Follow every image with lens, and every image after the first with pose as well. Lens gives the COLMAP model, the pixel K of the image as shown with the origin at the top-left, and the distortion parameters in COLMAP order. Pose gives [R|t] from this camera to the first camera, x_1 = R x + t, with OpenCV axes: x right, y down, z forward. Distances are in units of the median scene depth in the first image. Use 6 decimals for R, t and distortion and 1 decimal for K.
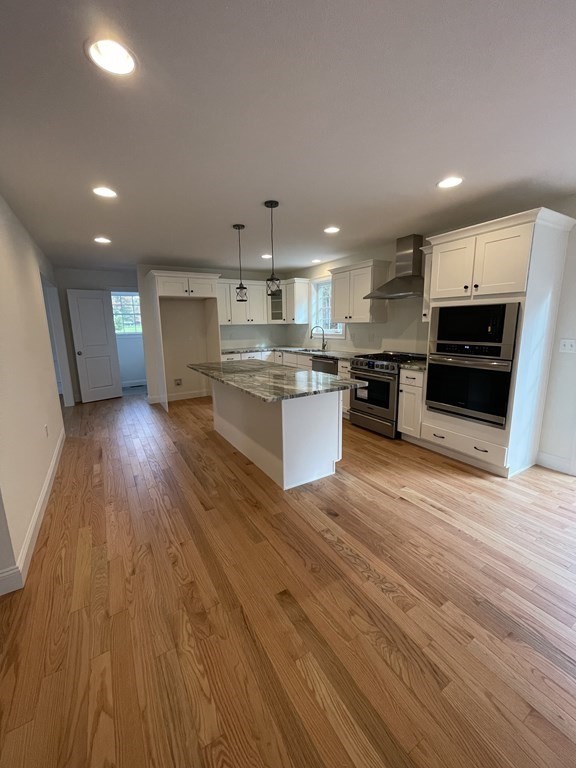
lens RADIAL K [[311.9, 0, 290.4], [0, 311.9, 384.5], [0, 0, 1]] dist [-0.004852, 0.000397]
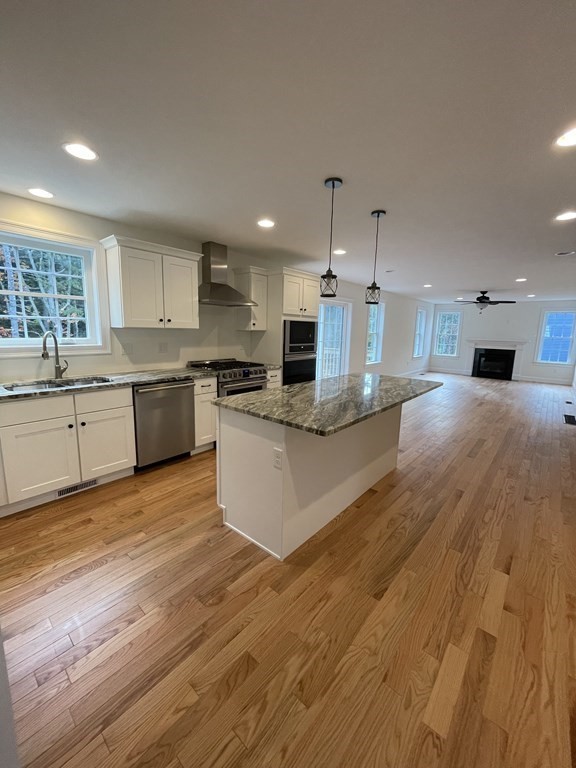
lens RADIAL K [[311.9, 0, 283.6], [0, 311.9, 379.5], [0, 0, 1]] dist [-0.004852, 0.000397]
pose [[-0.304554, -0.139716, 0.942192, -0.924777], [0.168560, 0.965665, 0.197682, -0.290219], [-0.937462, 0.219021, -0.270546, 1.552490]]
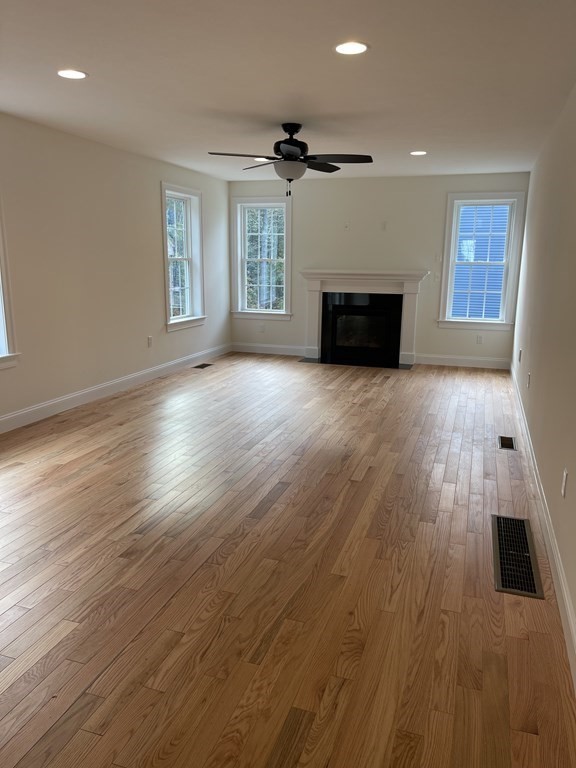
lens RADIAL K [[577.6, 0, 289.9], [0, 577.6, 388.1], [0, 0, 1]] dist [0.034704, -0.009516]
pose [[-0.647480, -0.156440, 0.745852, -0.181235], [0.149515, 0.933606, 0.325616, -0.048844], [-0.747271, 0.322346, -0.581101, 0.279653]]
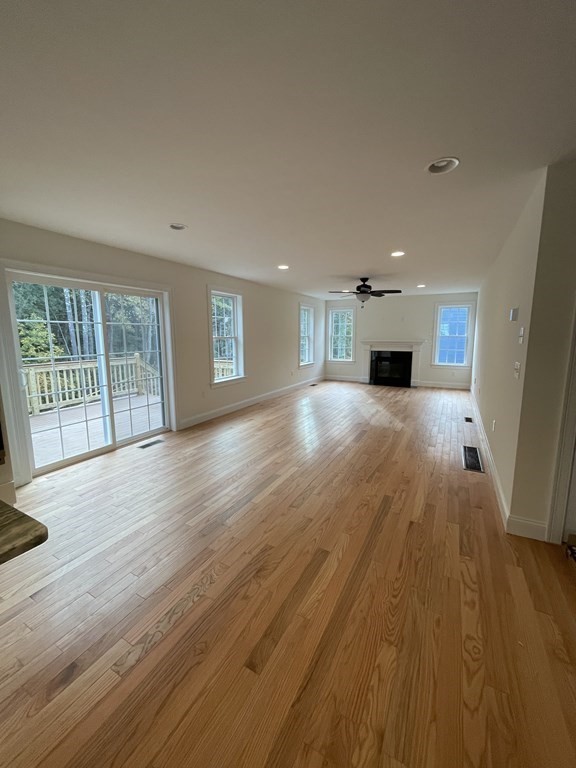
lens RADIAL K [[311.9, 0, 283.7], [0, 311.9, 379.3], [0, 0, 1]] dist [-0.004852, 0.000397]
pose [[-0.500449, -0.102177, 0.859716, -0.394076], [0.182464, 0.958260, 0.220103, -0.119364], [-0.846320, 0.267017, -0.460916, 0.636144]]
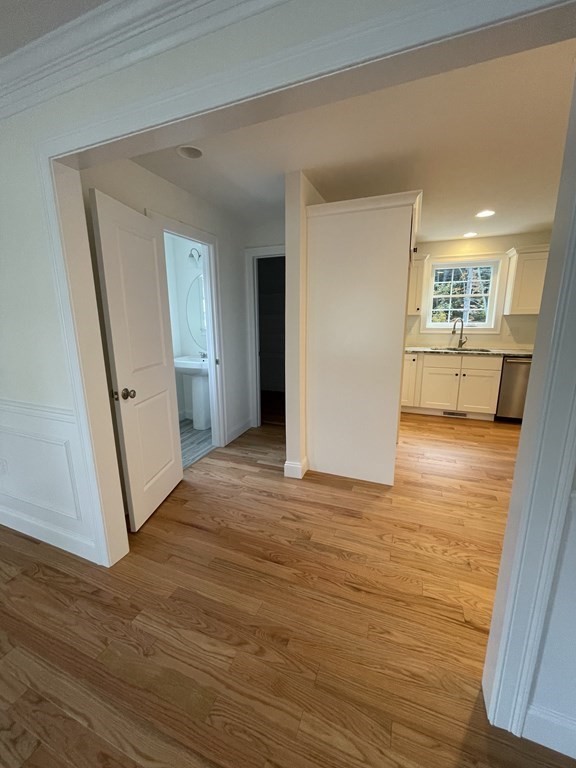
lens RADIAL K [[311.9, 0, 286.9], [0, 311.9, 382.3], [0, 0, 1]] dist [-0.004852, 0.000397]
pose [[0.797197, -0.114660, 0.592731, -1.441628], [0.114982, 0.992664, 0.037378, -0.205301], [-0.592669, 0.038355, 0.804532, 1.207870]]
